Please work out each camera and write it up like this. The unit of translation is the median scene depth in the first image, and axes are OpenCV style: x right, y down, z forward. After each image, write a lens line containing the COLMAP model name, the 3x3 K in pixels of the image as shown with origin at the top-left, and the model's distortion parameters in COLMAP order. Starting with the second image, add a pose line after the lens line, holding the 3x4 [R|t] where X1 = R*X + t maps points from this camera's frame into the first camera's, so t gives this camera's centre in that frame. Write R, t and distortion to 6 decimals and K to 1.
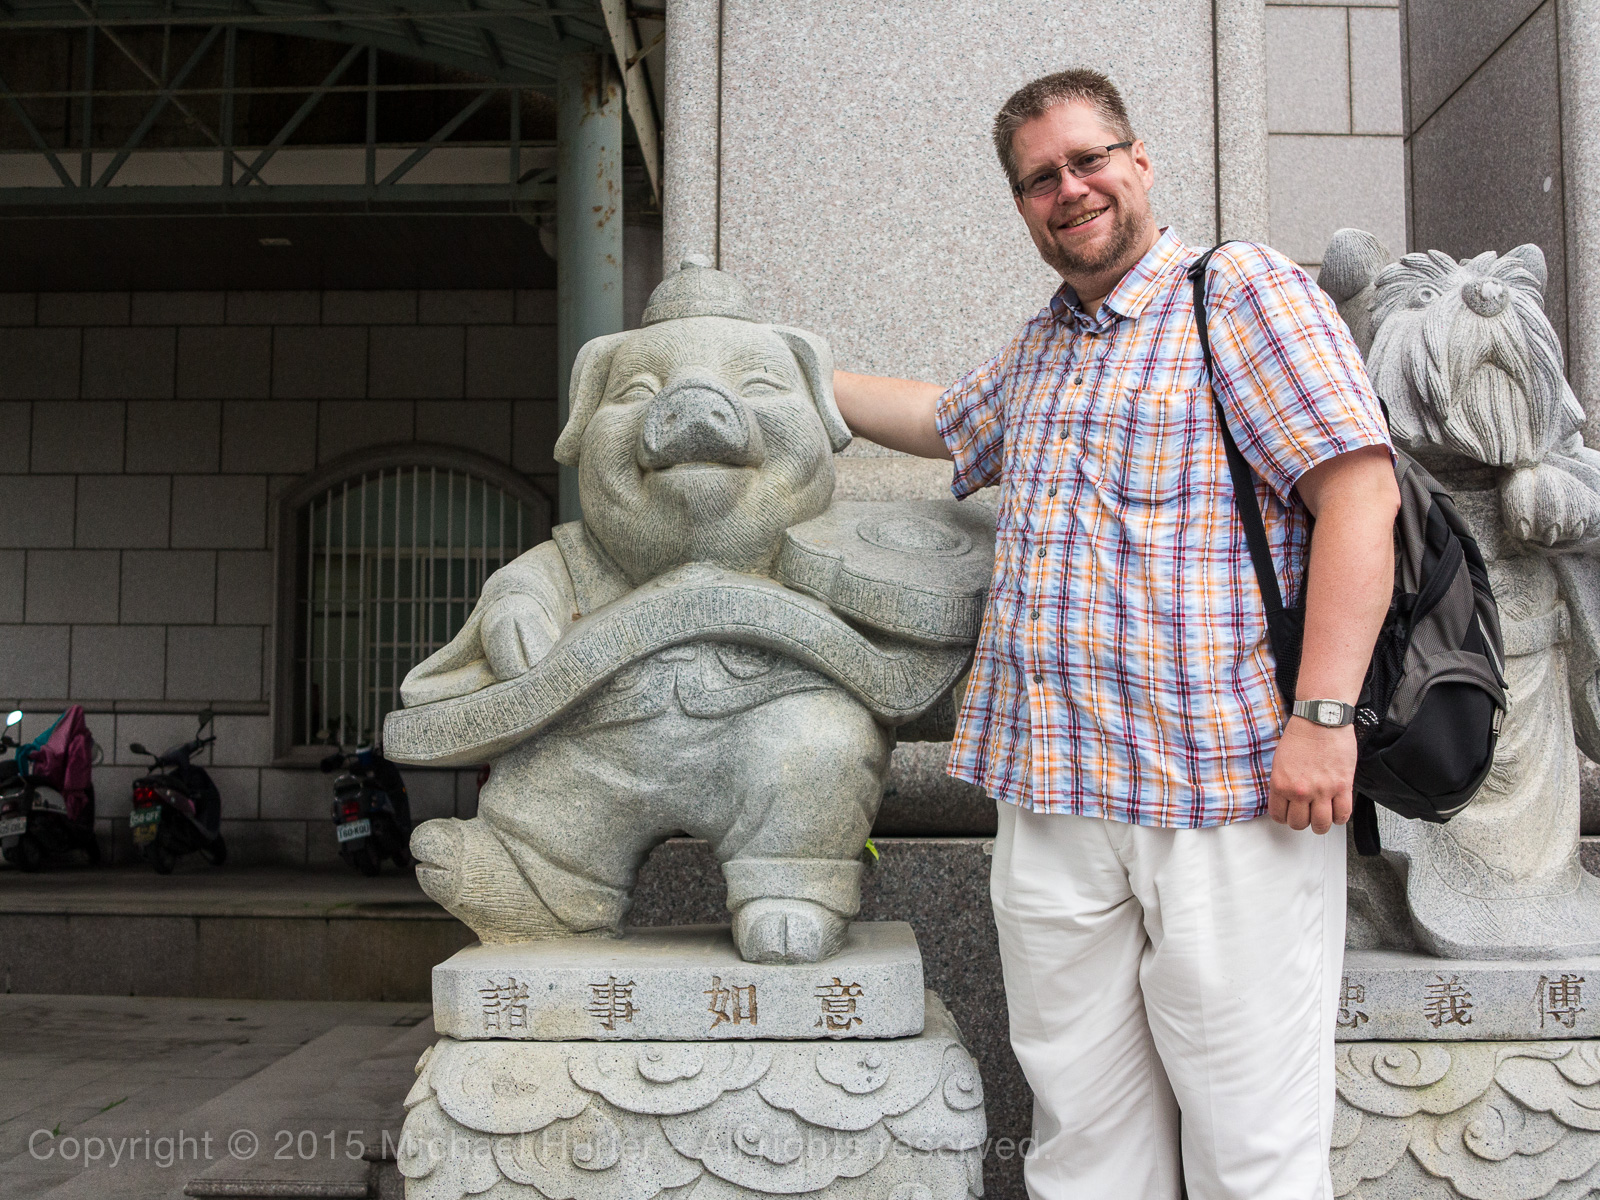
lens RADIAL K [[2056.2, 0, 799.7], [0, 2056.2, 595.6], [0, 0, 1]] dist [-0.060895, 0.000000]
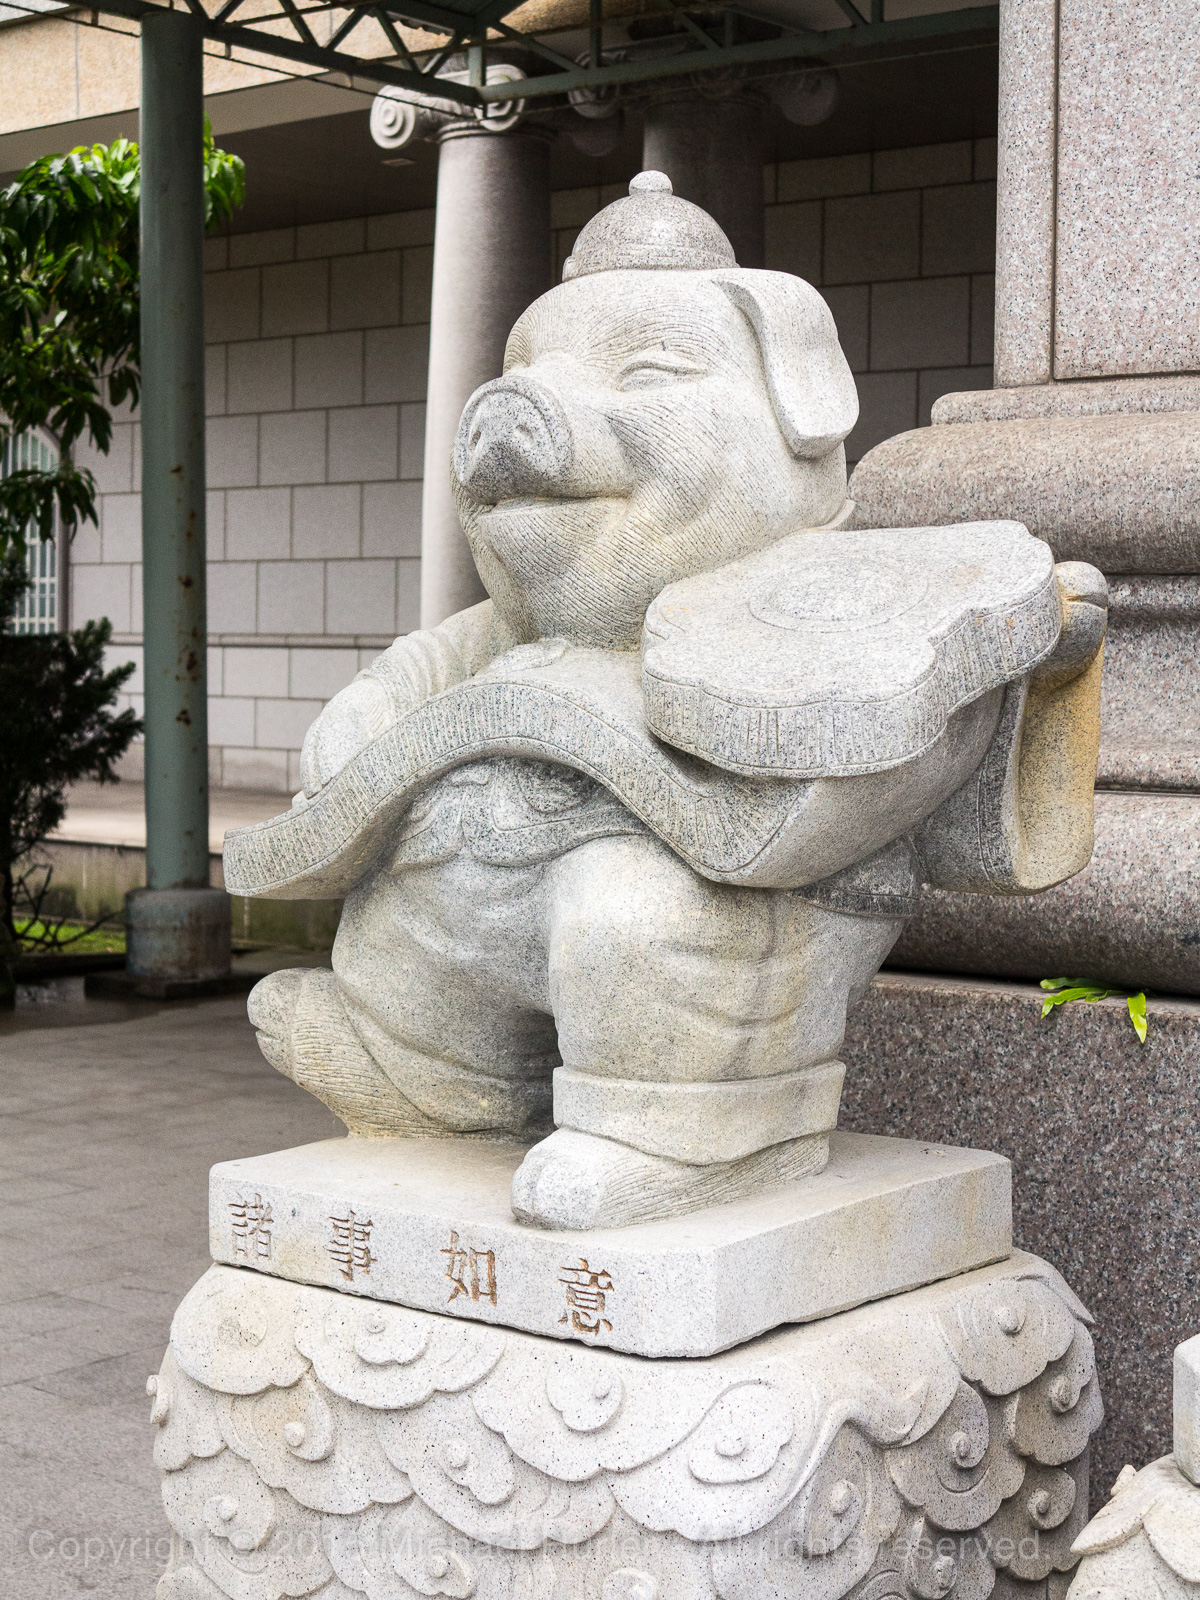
lens RADIAL K [[2616.1, 0, 600.2], [0, 2616.1, 801.5], [0, 0, 1]] dist [-0.092387, 0.000000]
pose [[0.775582, 0.044675, -0.629664, 0.545661], [0.037811, 0.992414, 0.116986, -0.066613], [0.630114, -0.114540, 0.768009, 0.331890]]
